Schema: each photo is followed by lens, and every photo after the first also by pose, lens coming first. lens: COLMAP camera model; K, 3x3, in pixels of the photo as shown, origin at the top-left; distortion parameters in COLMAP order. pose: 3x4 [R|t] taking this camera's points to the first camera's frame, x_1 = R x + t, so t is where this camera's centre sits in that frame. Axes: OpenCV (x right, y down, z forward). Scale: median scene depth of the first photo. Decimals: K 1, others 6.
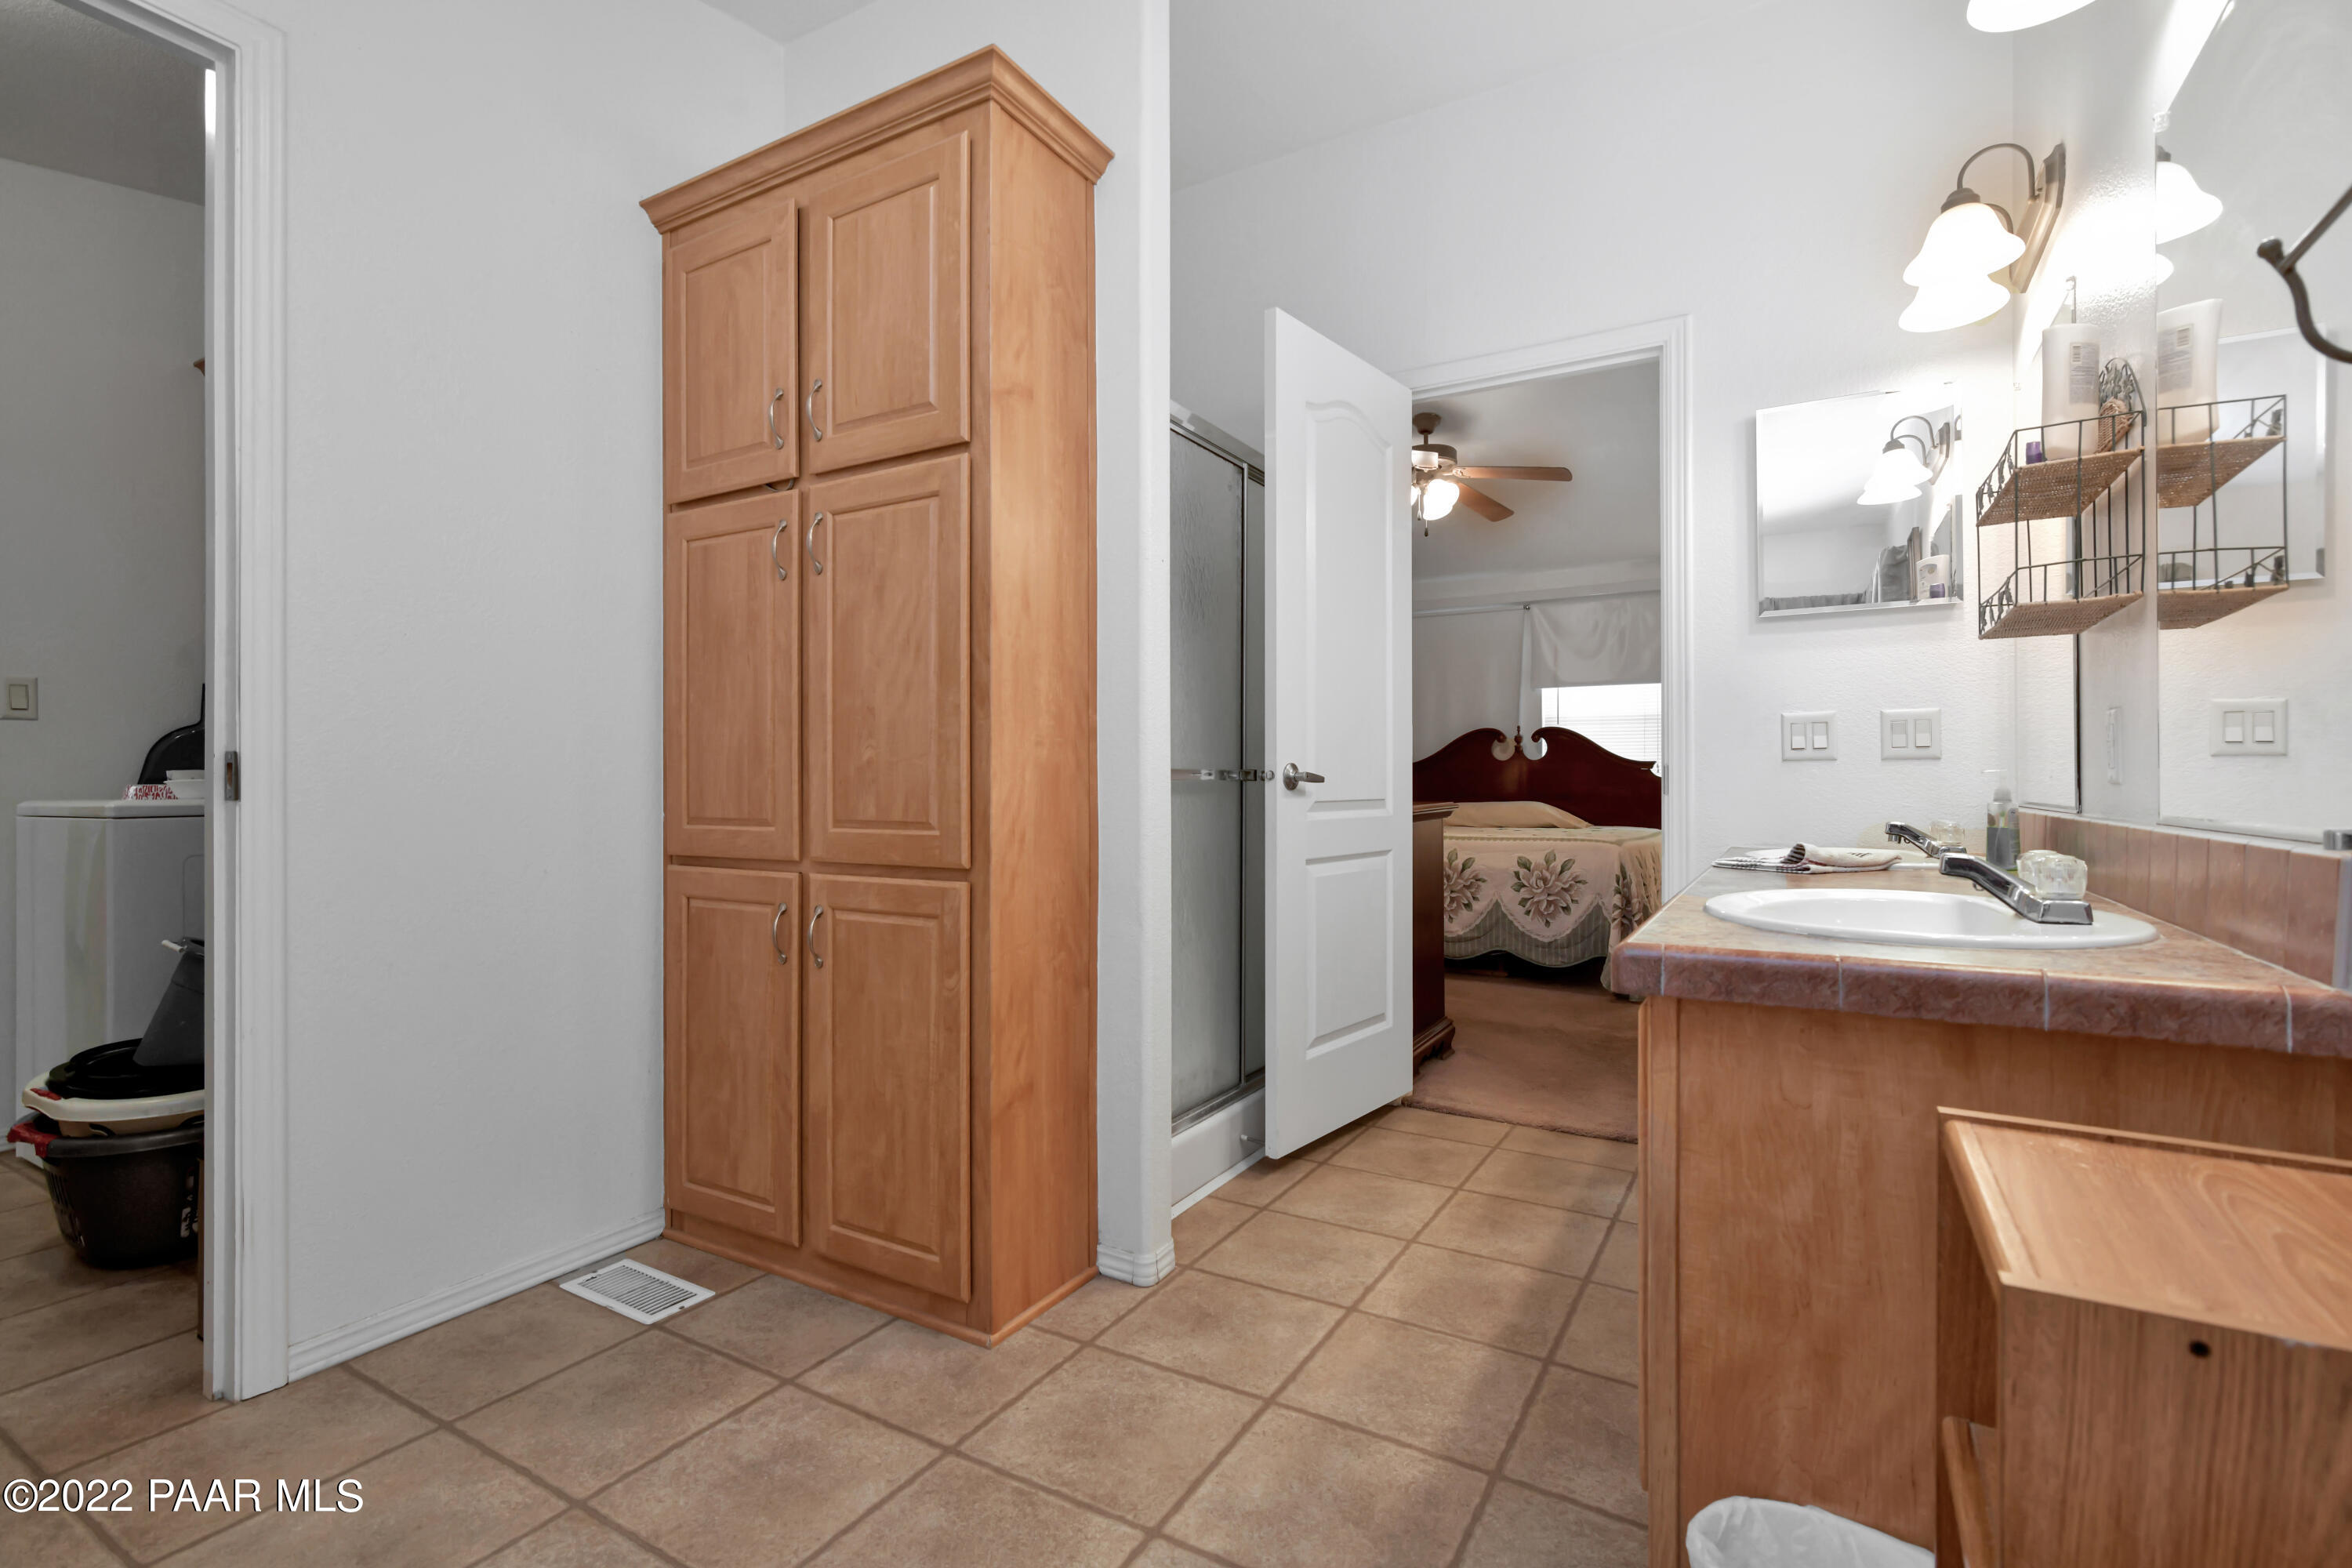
lens RADIAL K [[1078.0, 0, 1192.6], [0, 1078.0, 771.3], [0, 0, 1]] dist [0.001341, 0.000257]
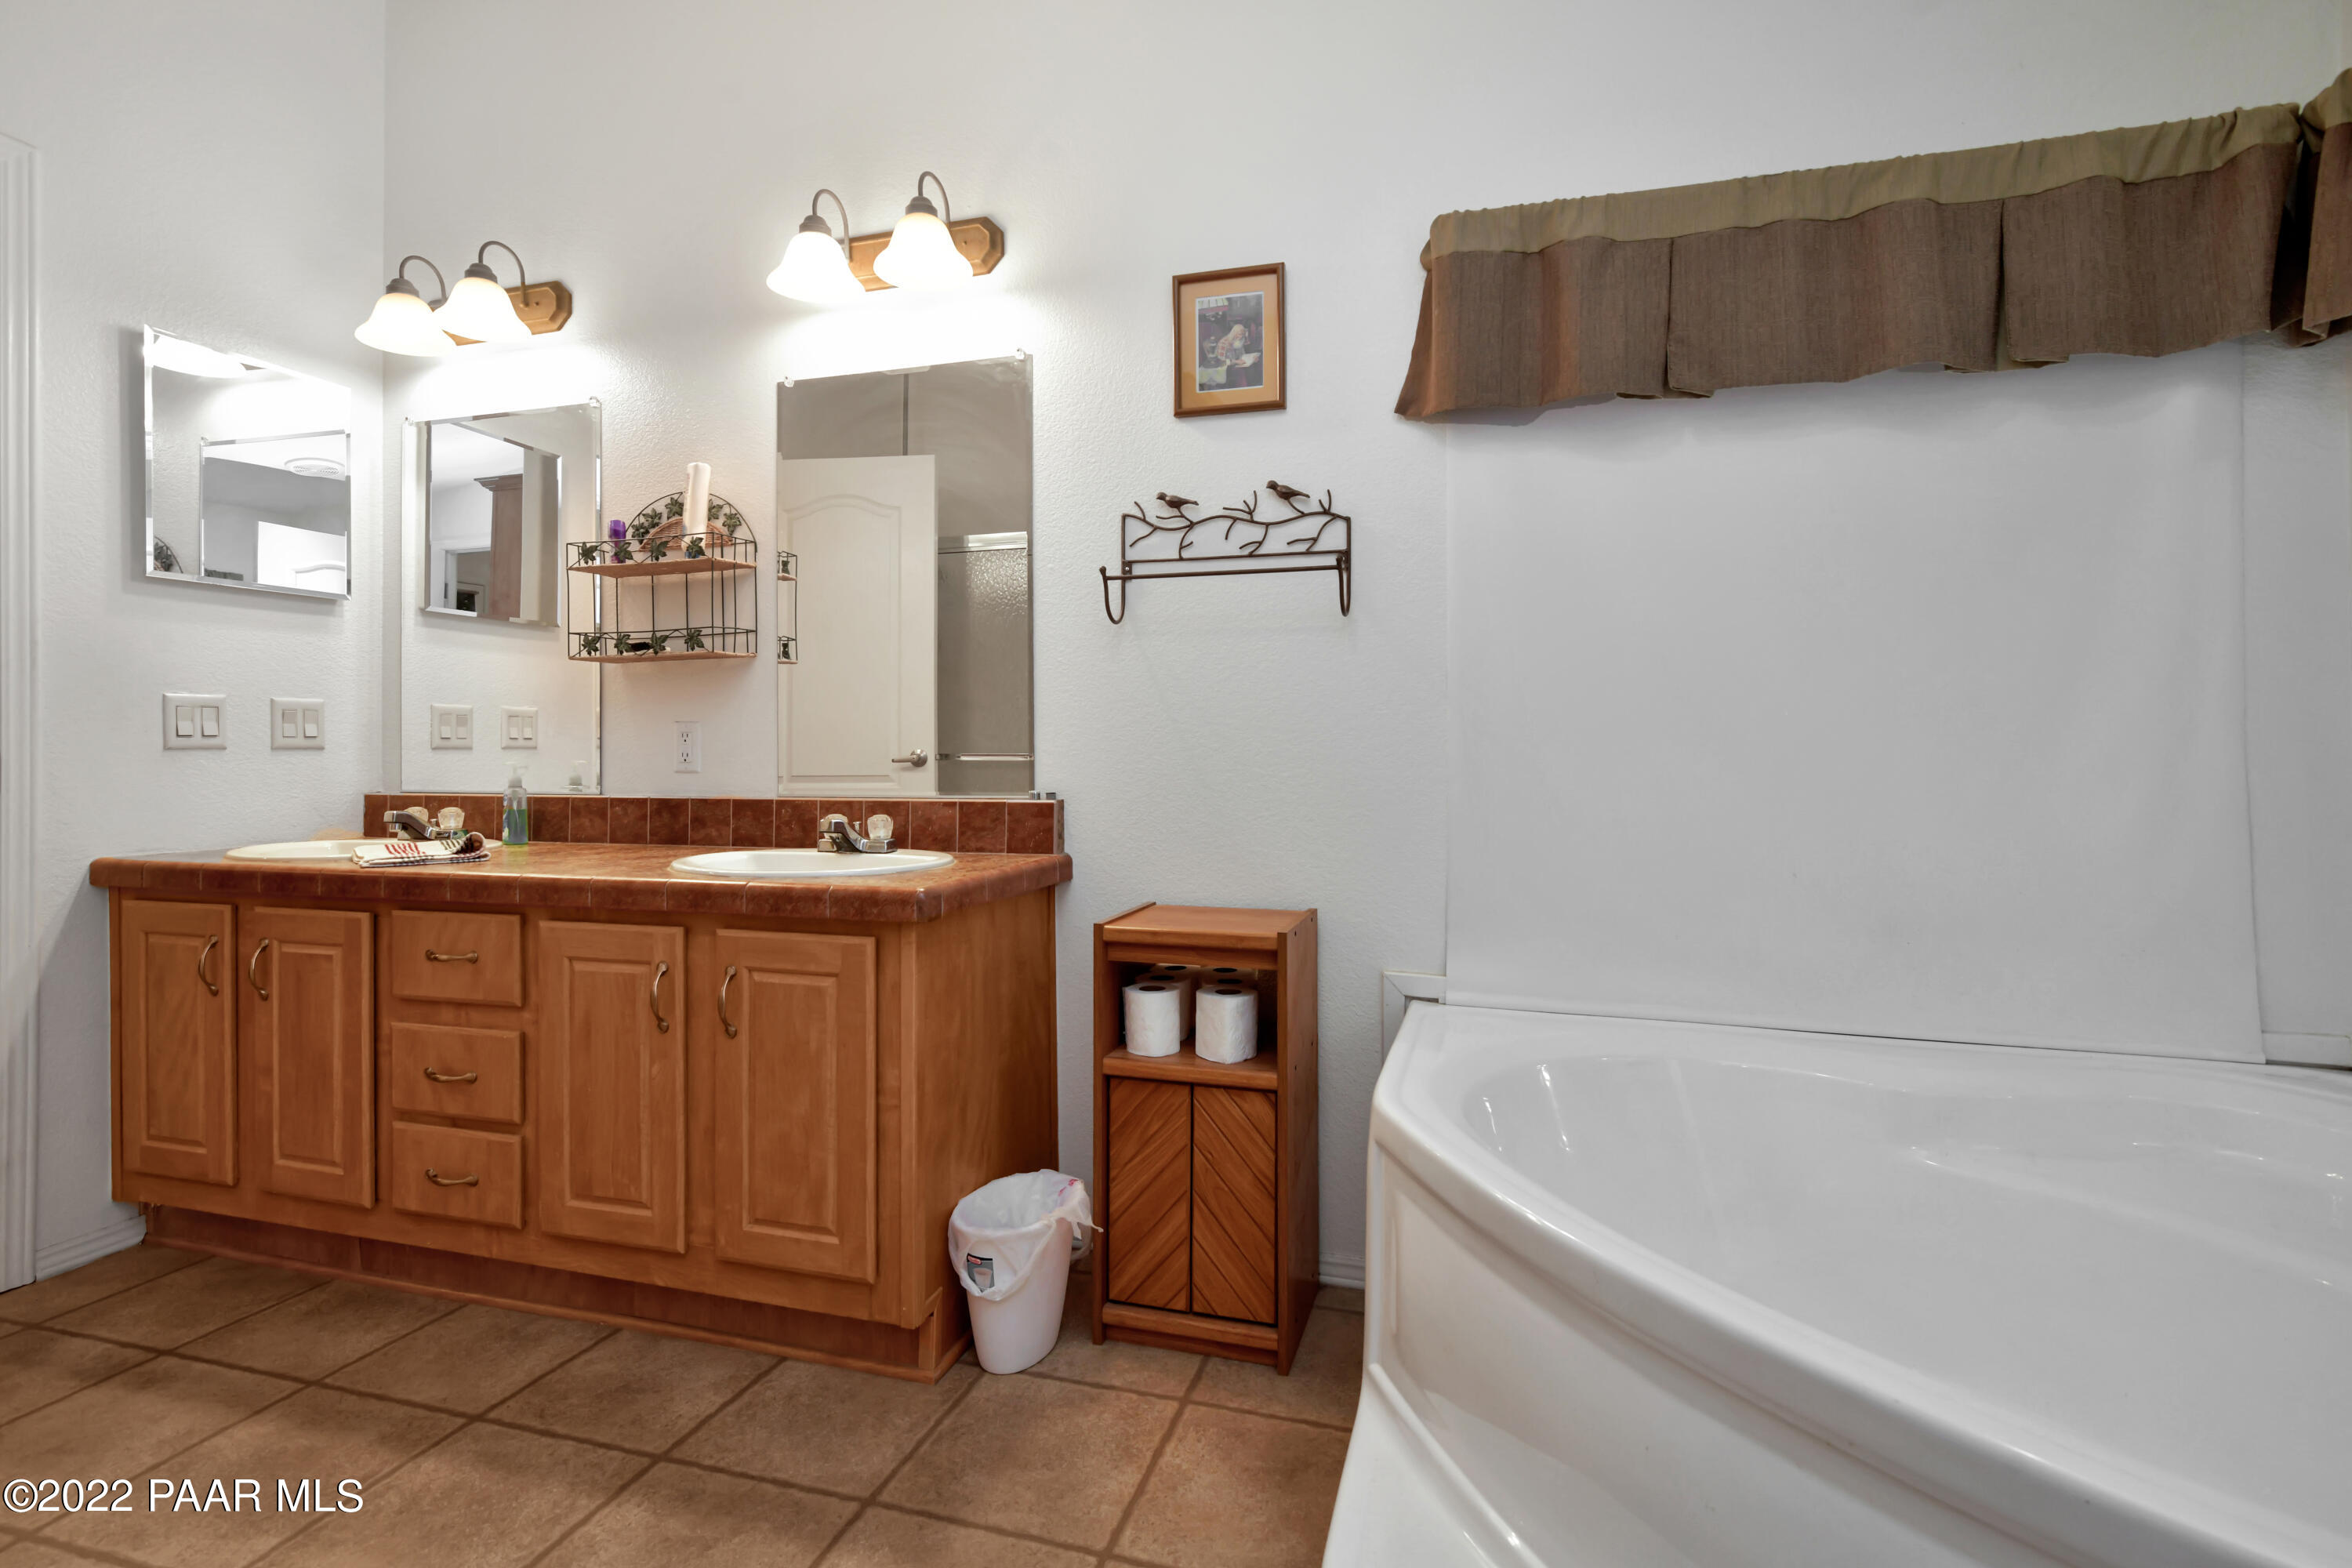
lens RADIAL K [[1078.0, 0, 1192.6], [0, 1078.0, 771.3], [0, 0, 1]] dist [0.001341, 0.000257]
pose [[-0.245365, -0.015293, 0.969310, -0.553330], [-0.001377, 0.999880, 0.015427, -0.008361], [-0.969430, 0.002450, -0.245357, 0.513500]]
